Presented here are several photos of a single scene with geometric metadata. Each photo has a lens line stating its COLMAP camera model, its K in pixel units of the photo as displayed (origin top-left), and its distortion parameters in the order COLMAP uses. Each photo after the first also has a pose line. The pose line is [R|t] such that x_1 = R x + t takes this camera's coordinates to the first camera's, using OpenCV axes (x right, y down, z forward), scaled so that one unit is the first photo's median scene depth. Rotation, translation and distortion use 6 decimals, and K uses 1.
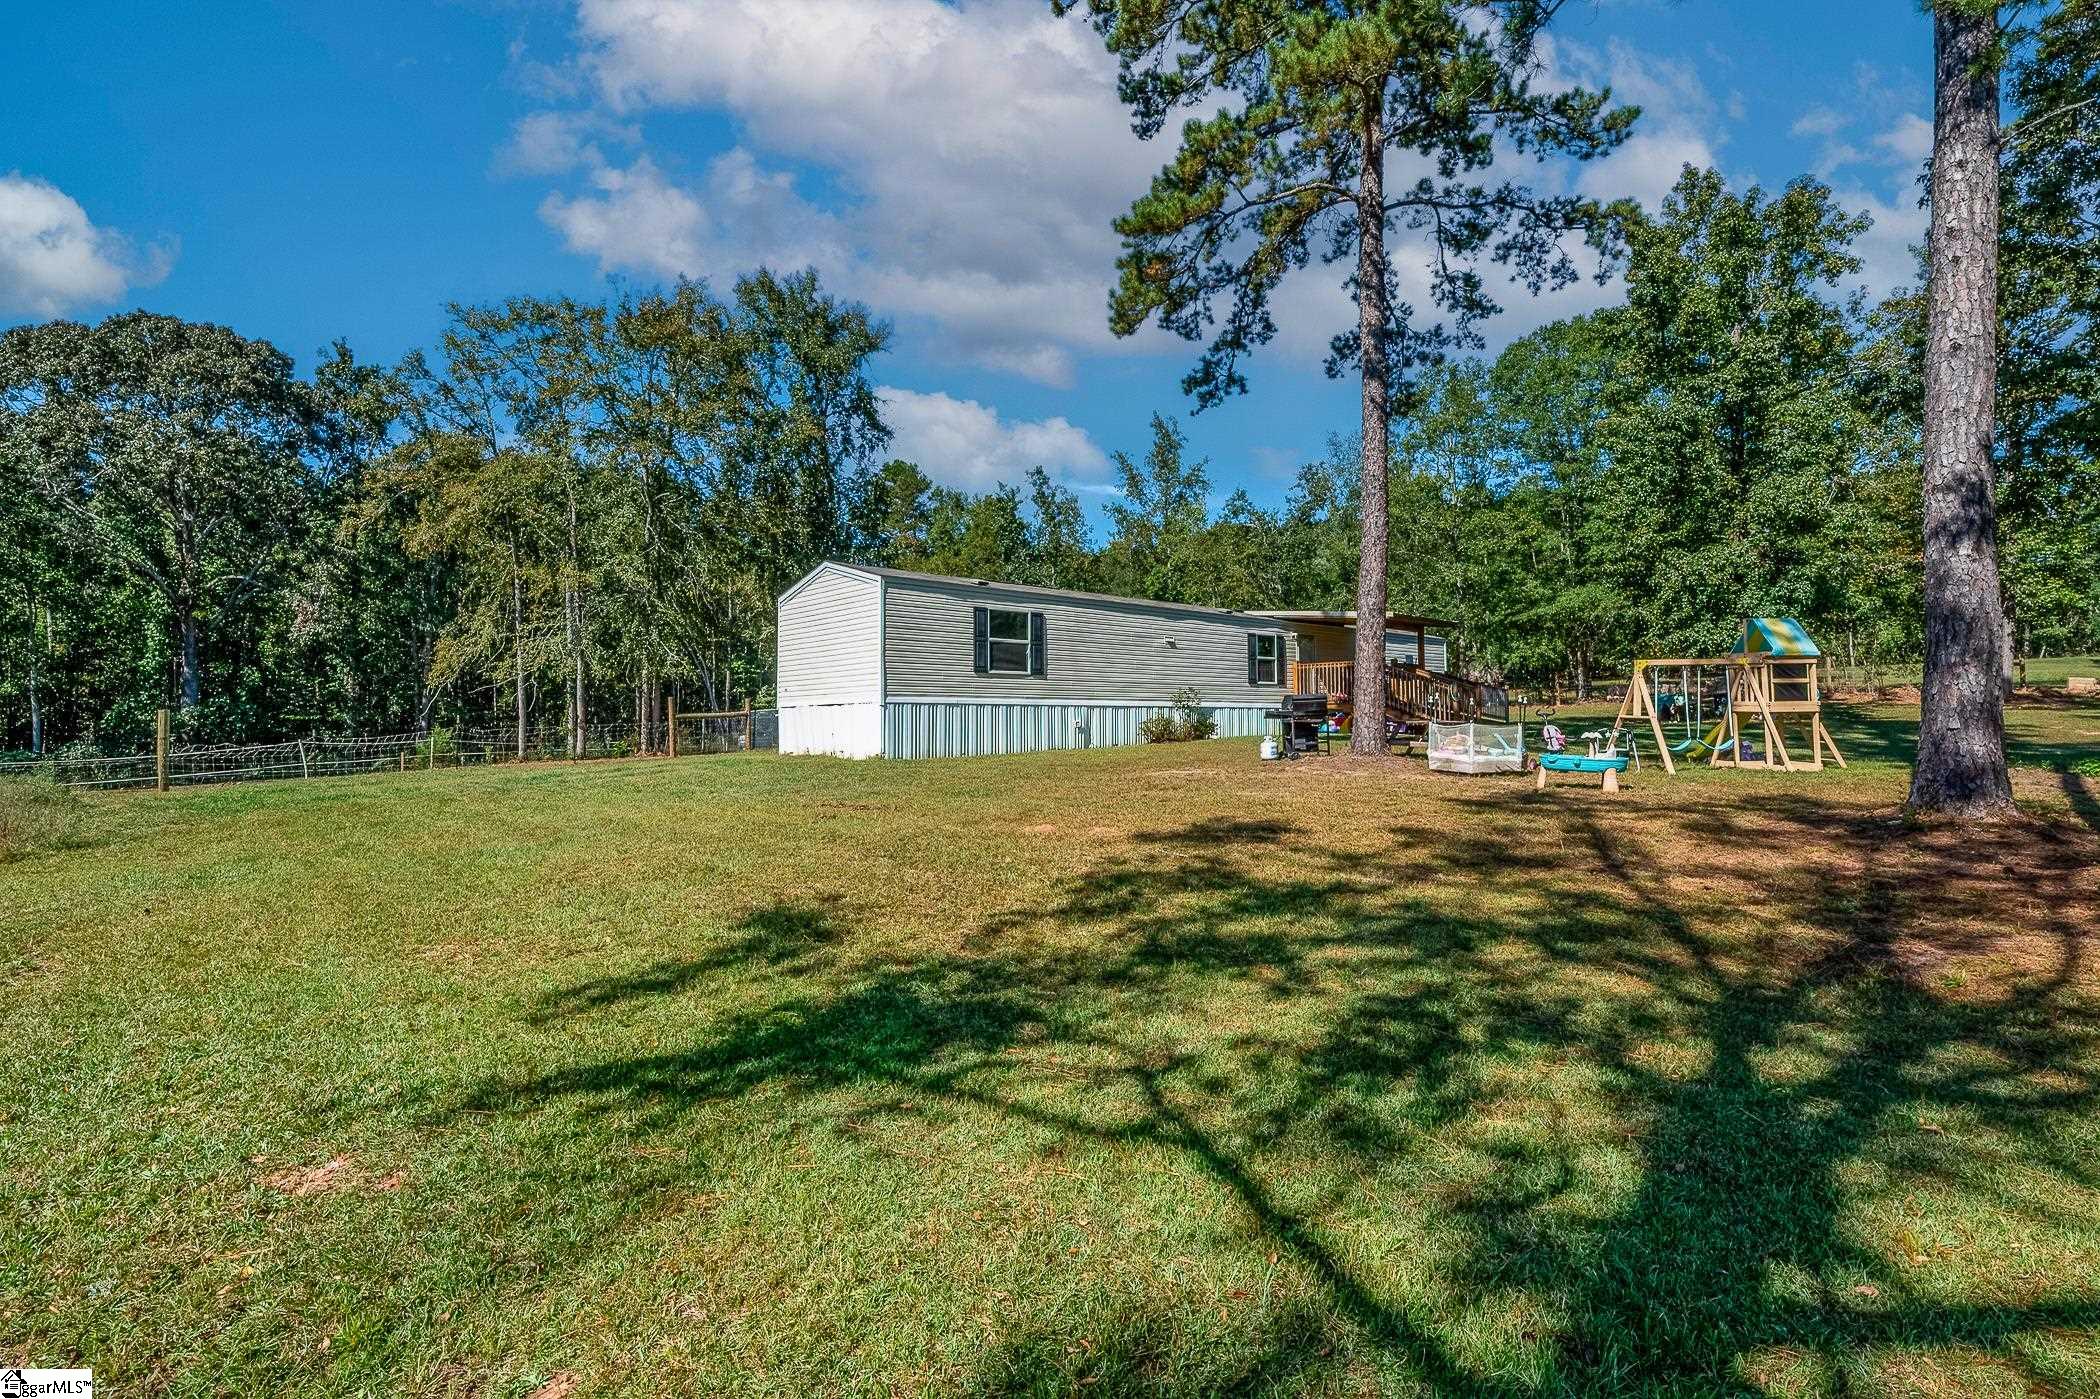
lens RADIAL K [[979.9, 0, 1050.1], [0, 979.9, 700.8], [0, 0, 1]] dist [0.000566, 0.000100]
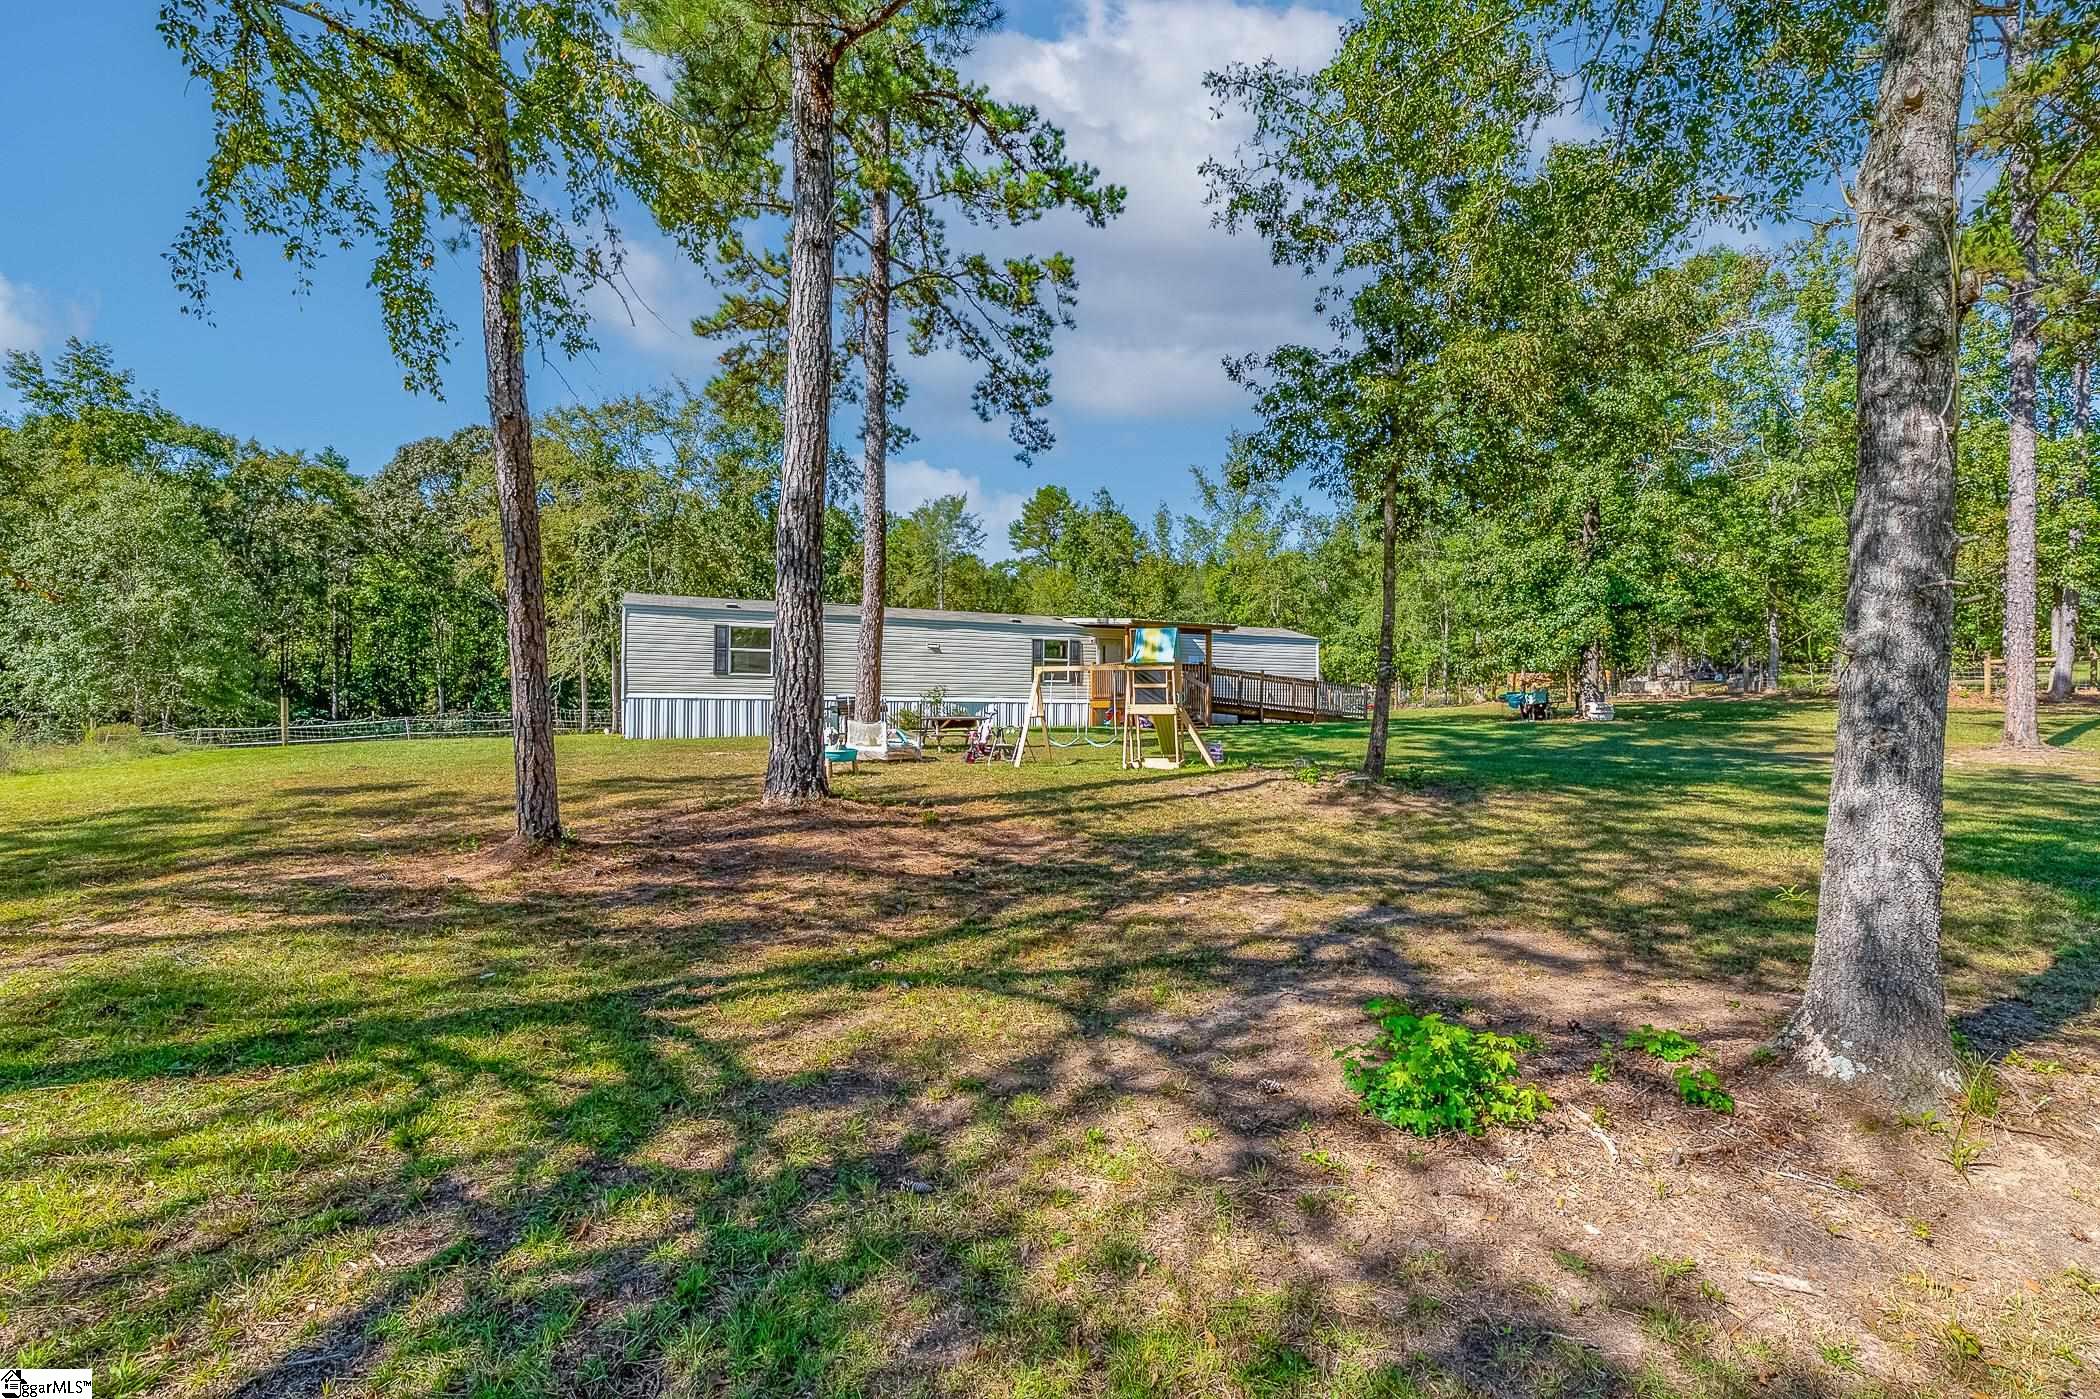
lens RADIAL K [[889.1, 0, 1053.9], [0, 889.1, 695.5], [0, 0, 1]] dist [0.000763, 0.000656]
pose [[0.948575, 0.008129, -0.316448, 0.561111], [-0.006317, 0.999957, 0.006753, -0.008871], [0.316489, -0.004406, 0.948586, 0.005925]]
